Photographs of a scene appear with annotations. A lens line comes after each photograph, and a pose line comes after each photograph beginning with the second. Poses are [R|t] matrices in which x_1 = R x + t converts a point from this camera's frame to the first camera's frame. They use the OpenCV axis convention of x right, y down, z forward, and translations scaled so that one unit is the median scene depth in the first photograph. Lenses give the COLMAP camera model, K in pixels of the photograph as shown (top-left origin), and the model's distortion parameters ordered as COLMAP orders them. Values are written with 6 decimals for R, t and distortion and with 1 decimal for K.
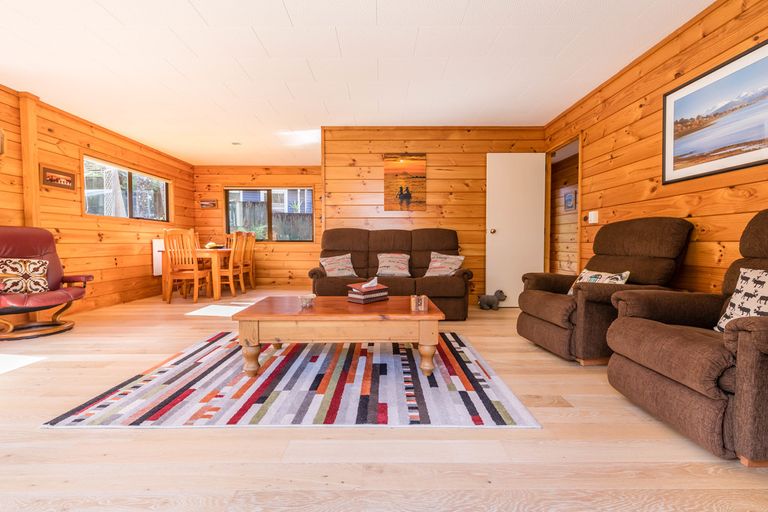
lens RADIAL K [[334.6, 0, 384.0], [0, 334.6, 256.0], [0, 0, 1]] dist [-0.000410, -0.000062]
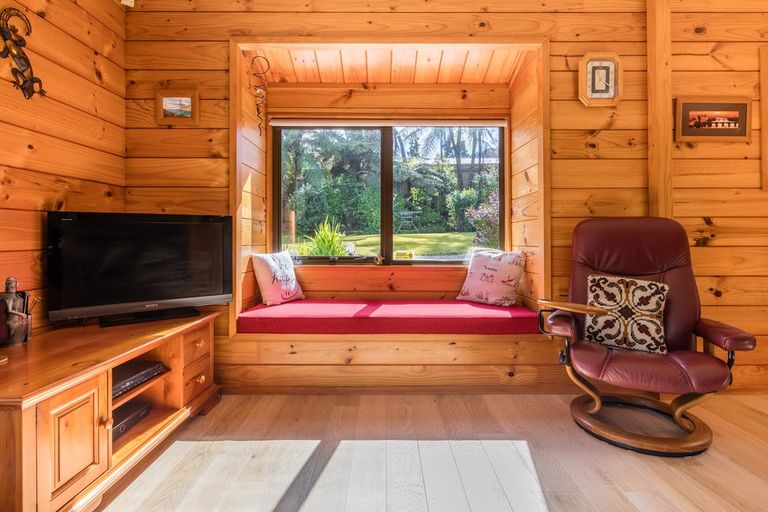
lens RADIAL K [[398.9, 0, 384.4], [0, 398.9, 234.8], [0, 0, 1]] dist [-0.000290, -0.000348]
pose [[0.002741, -0.007459, -0.999968, -0.417461], [-0.035369, 0.999346, -0.007551, -0.037808], [0.999371, 0.035388, 0.002475, 0.570976]]
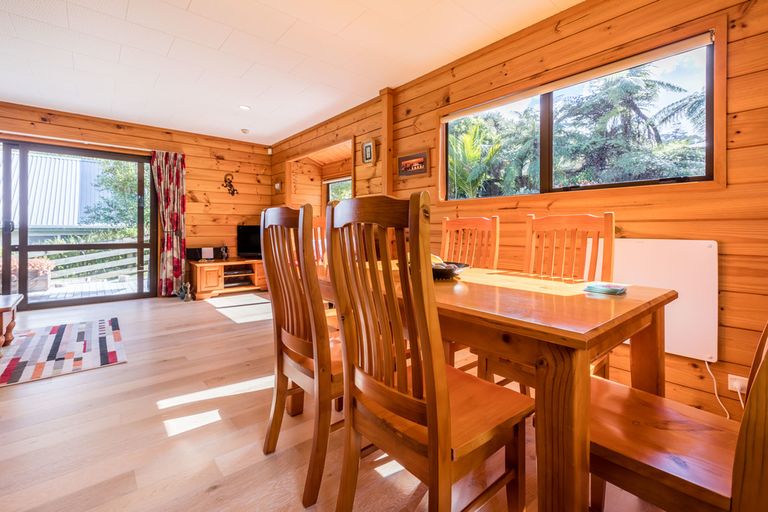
lens RADIAL K [[344.6, 0, 386.1], [0, 344.6, 228.9], [0, 0, 1]] dist [0.000092, -0.000009]
pose [[-0.758828, -0.003277, -0.651283, -0.410342], [-0.026796, 0.999298, 0.026193, -0.103122], [0.650740, 0.037328, -0.758383, 1.821049]]
